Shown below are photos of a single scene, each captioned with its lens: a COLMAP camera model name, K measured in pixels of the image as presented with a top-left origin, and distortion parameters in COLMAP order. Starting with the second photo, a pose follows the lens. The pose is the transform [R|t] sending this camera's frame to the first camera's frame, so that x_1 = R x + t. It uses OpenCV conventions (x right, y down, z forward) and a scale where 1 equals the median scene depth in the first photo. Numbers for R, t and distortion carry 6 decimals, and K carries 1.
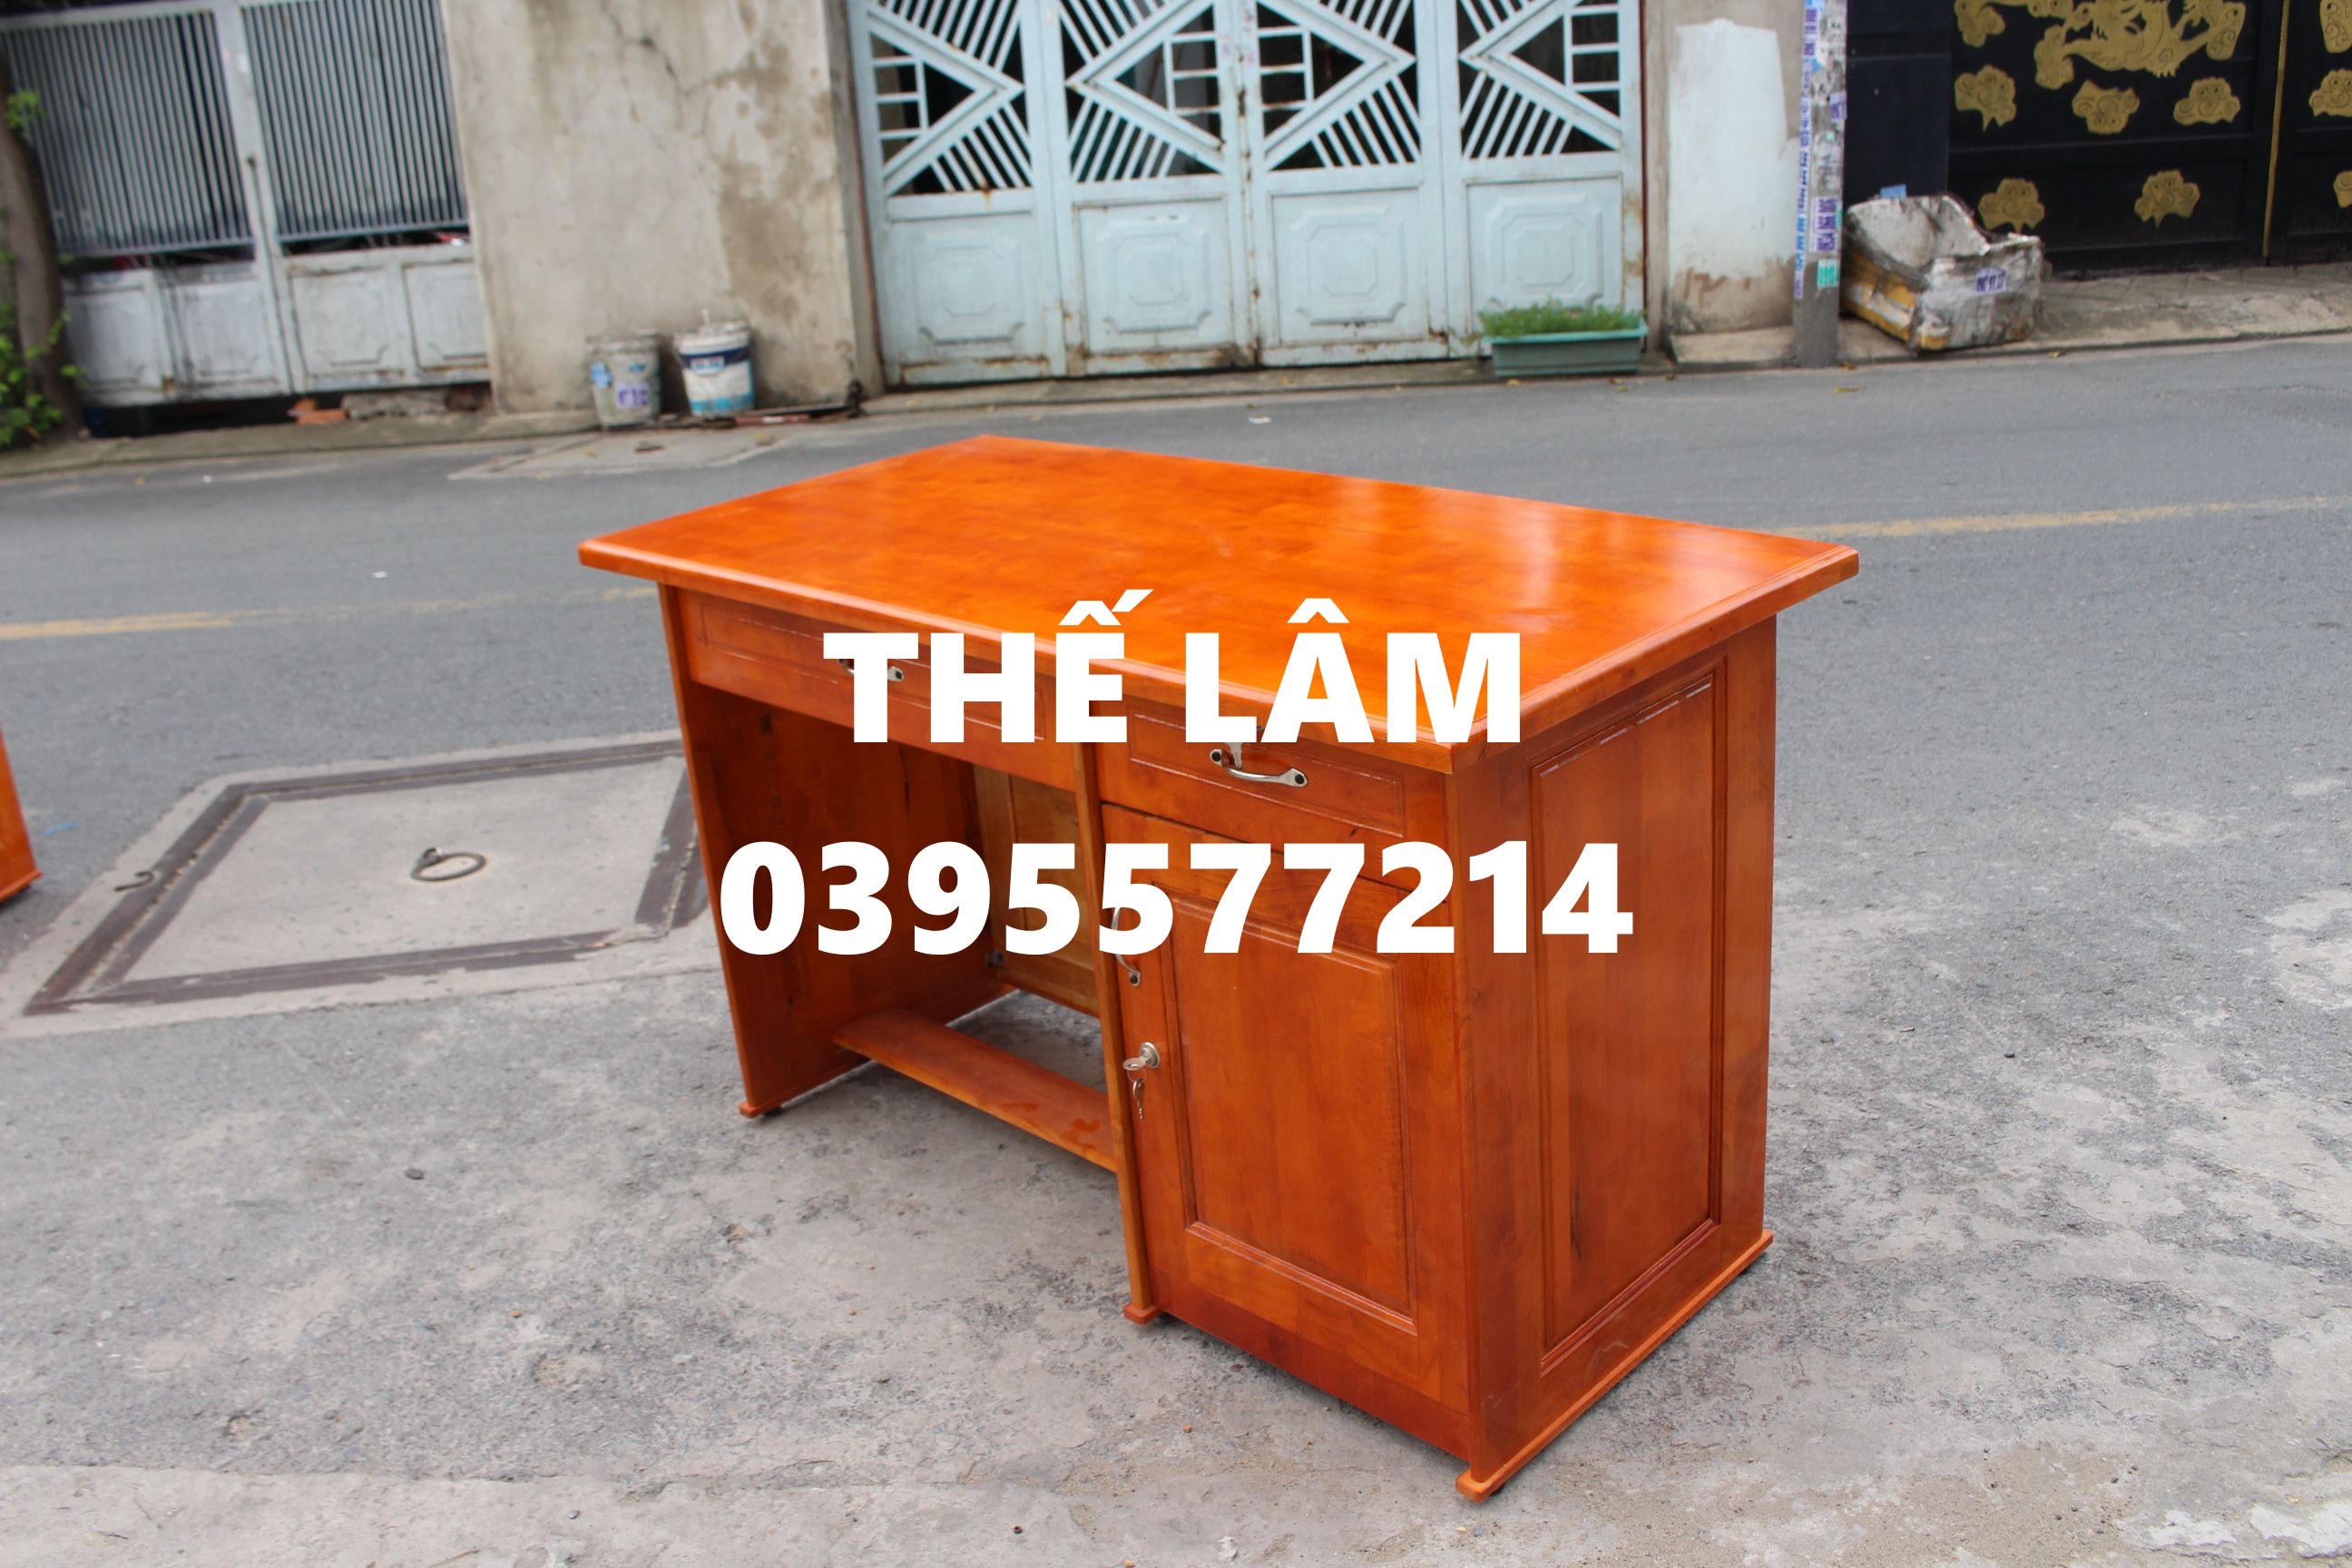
lens RADIAL K [[2145.9, 0, 1176.0], [0, 2145.9, 784.0], [0, 0, 1]] dist [-0.154192, 0.149685]
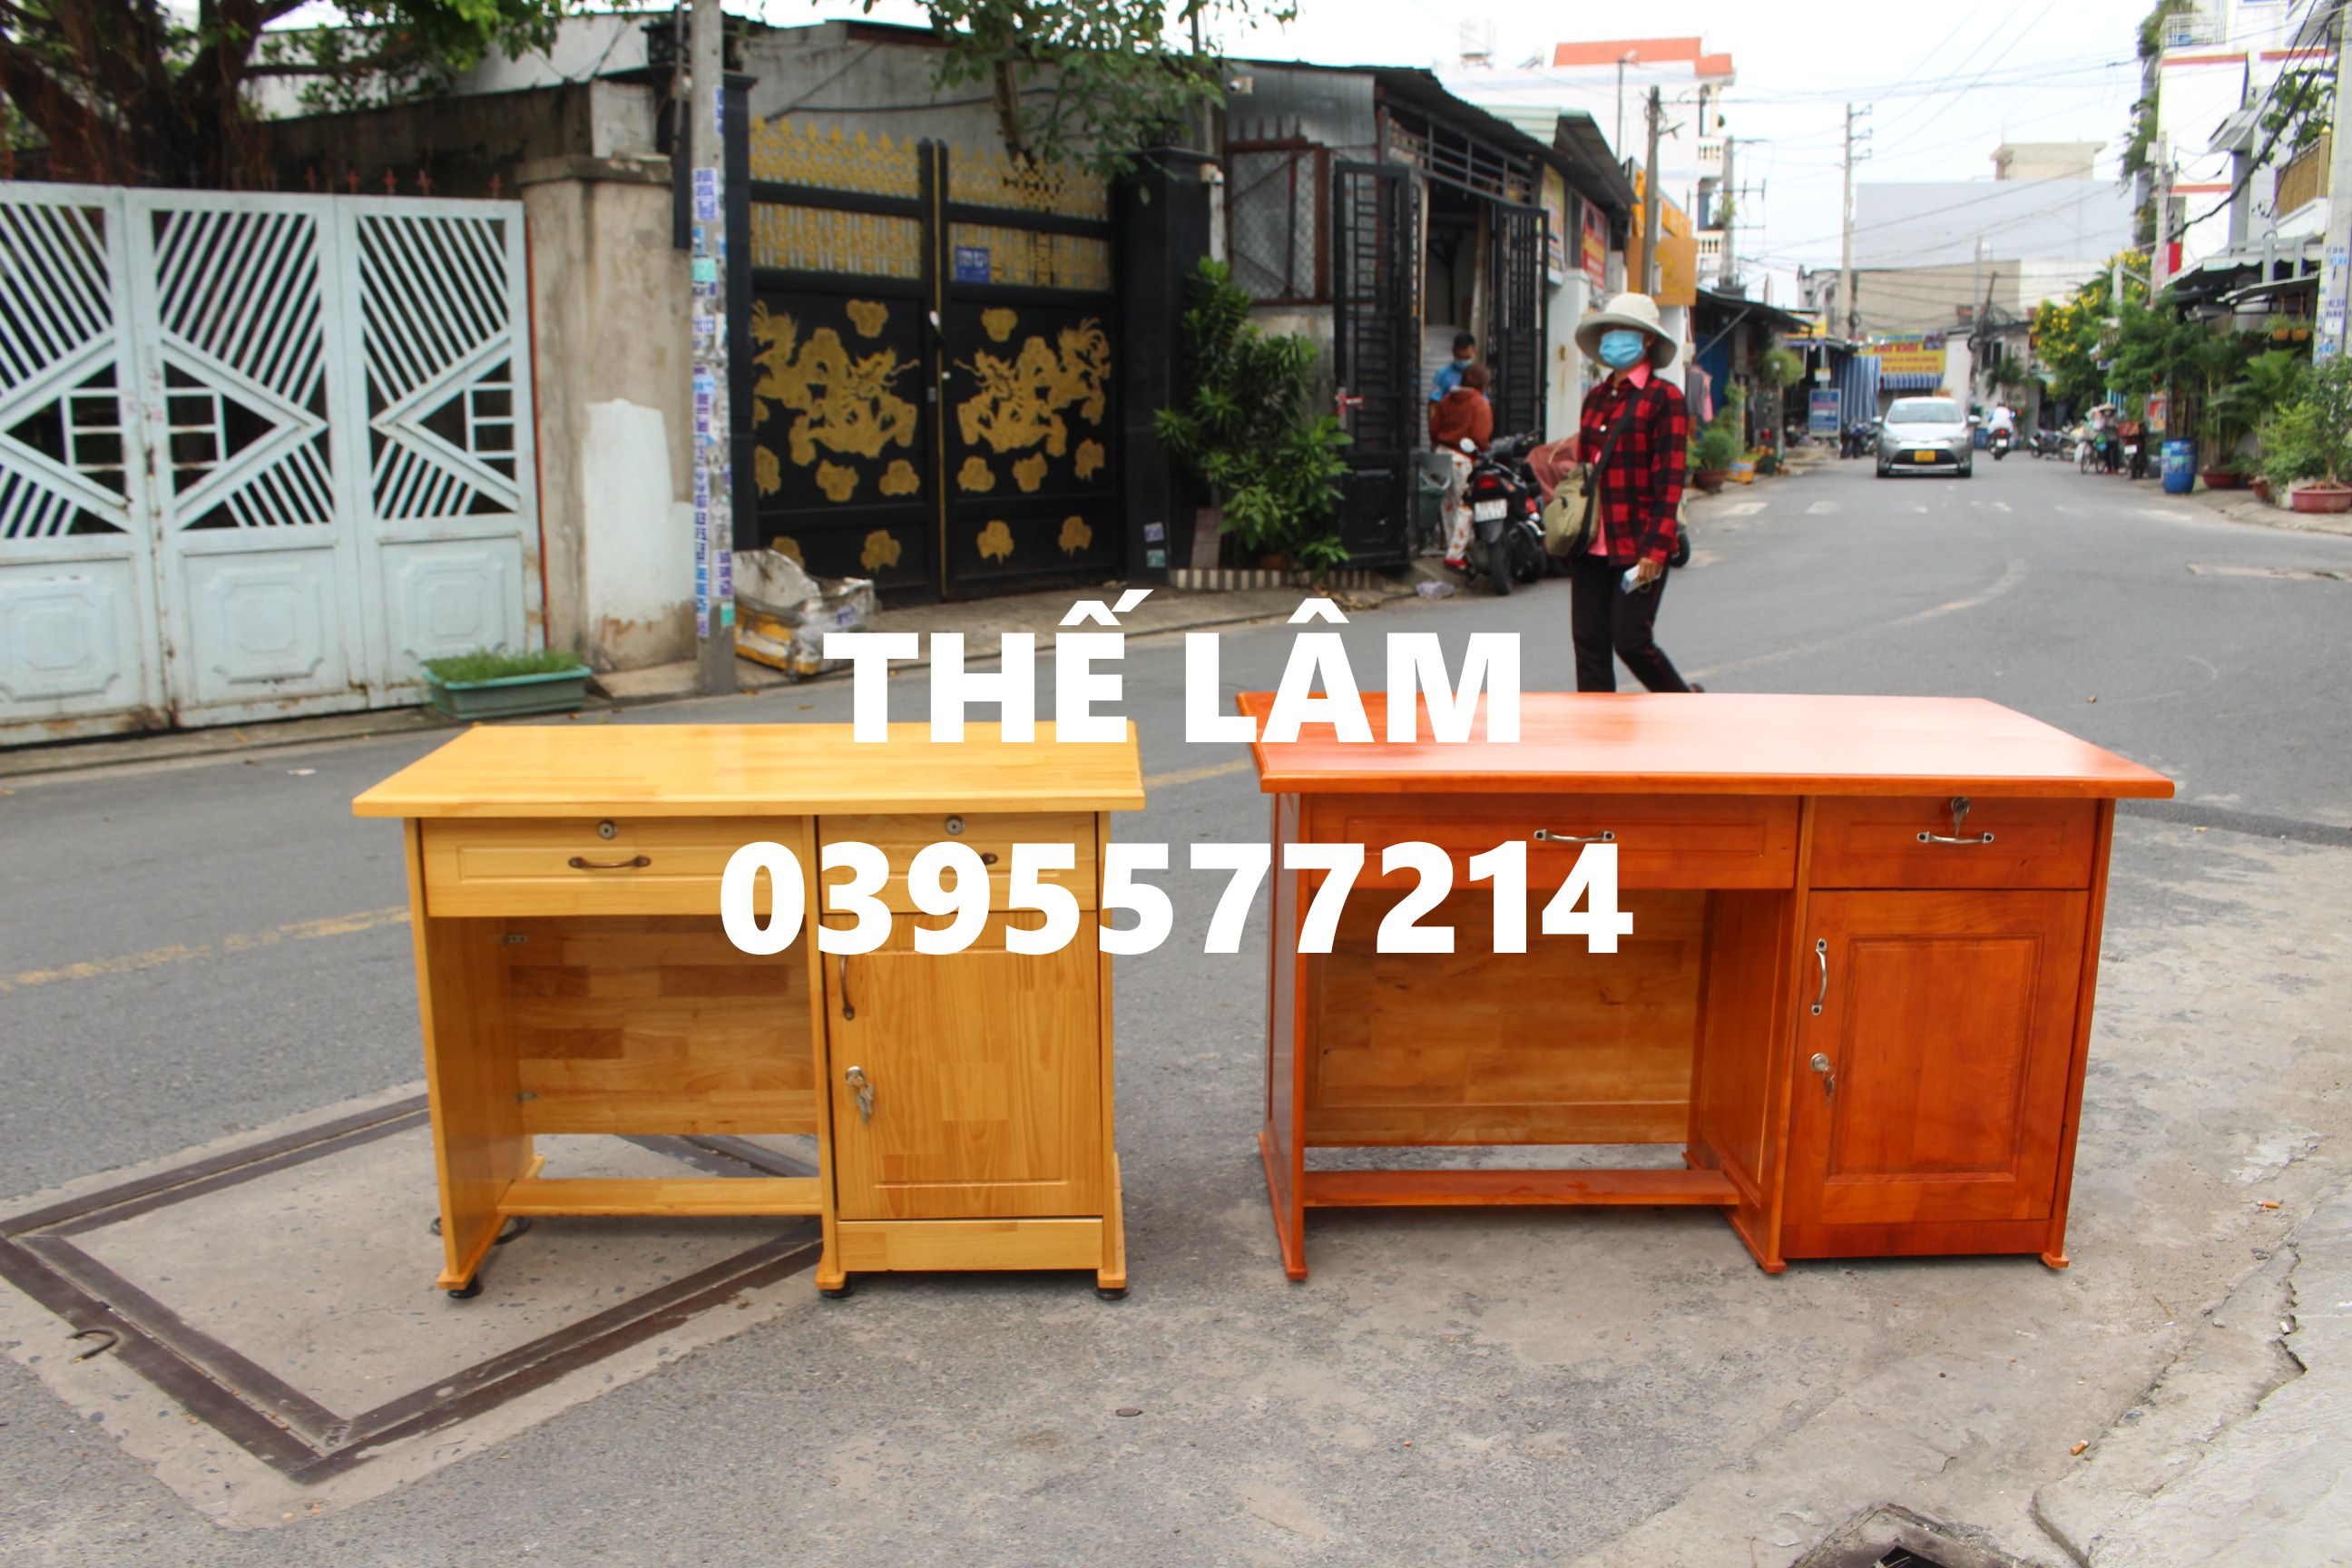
lens RADIAL K [[2006.8, 0, 1176.0], [0, 2006.8, 784.0], [0, 0, 1]] dist [-0.150859, 0.121289]
pose [[0.682844, -0.070686, 0.727137, -0.310138], [0.193226, 0.977338, -0.086447, -0.006768], [-0.704548, 0.199532, 0.681028, 0.085283]]
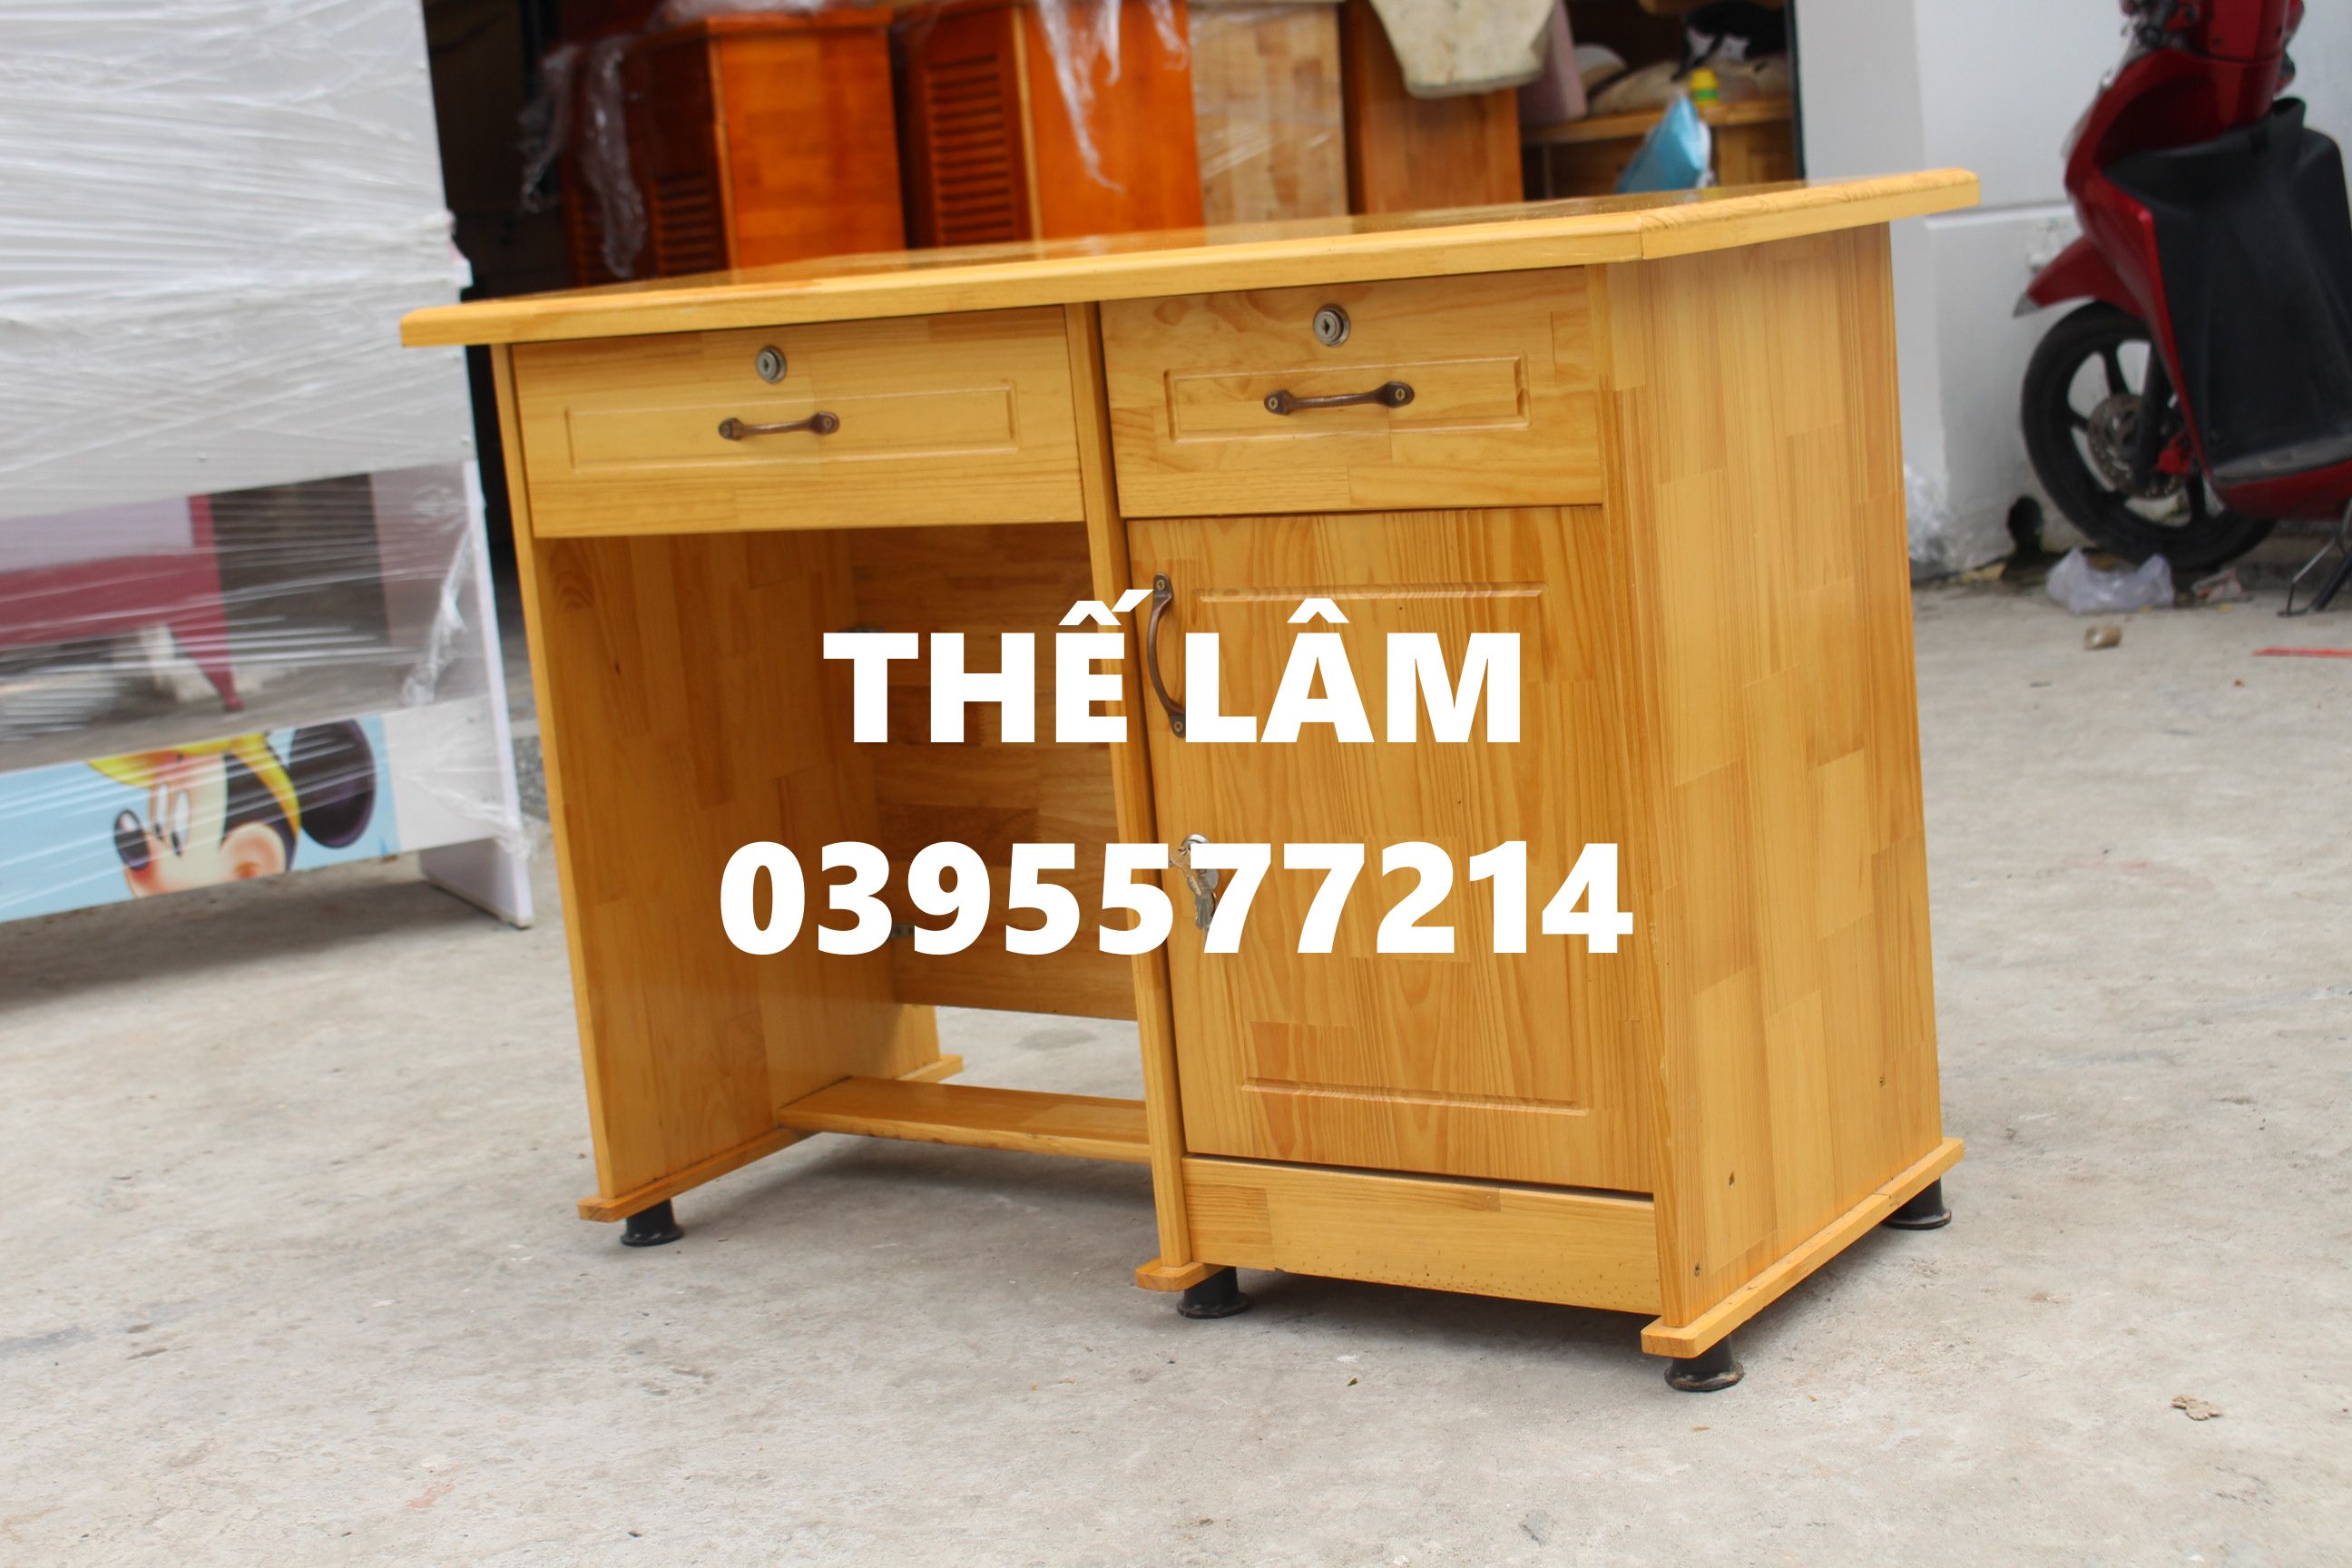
lens RADIAL K [[3669.7, 0, 1176.0], [0, 3669.7, 784.0], [0, 0, 1]] dist [-0.041346, -0.060049]
pose [[0.984379, -0.040251, 0.171397, -0.168909], [0.071487, 0.981032, -0.180184, 0.047945], [-0.160894, 0.189622, 0.968585, 0.064698]]
